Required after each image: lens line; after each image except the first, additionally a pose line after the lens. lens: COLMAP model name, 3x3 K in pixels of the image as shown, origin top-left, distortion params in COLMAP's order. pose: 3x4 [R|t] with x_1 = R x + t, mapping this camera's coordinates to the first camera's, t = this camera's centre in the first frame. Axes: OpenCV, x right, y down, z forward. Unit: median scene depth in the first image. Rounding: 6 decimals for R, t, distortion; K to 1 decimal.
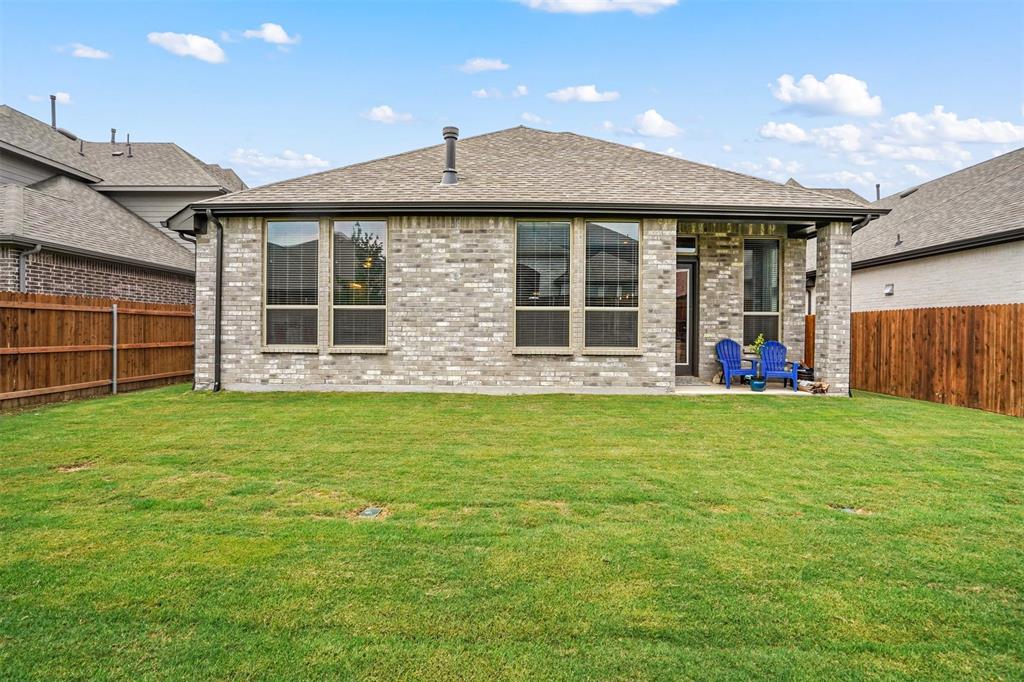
lens RADIAL K [[475.9, 0, 513.4], [0, 475.9, 341.4], [0, 0, 1]] dist [-0.056134, 0.020376]
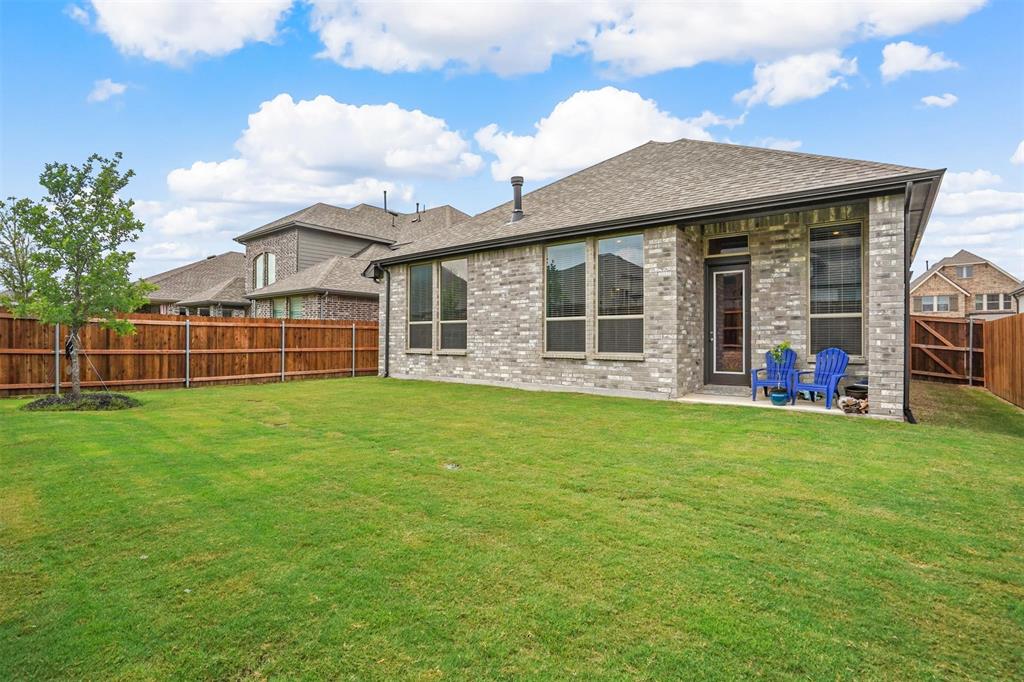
lens RADIAL K [[475.9, 0, 513.4], [0, 475.9, 341.4], [0, 0, 1]] dist [-0.056134, 0.020376]
pose [[0.786902, -0.001971, -0.617075, 0.684269], [-0.009806, 0.999829, -0.015699, 0.005855], [0.617000, 0.018404, 0.786748, 0.006623]]
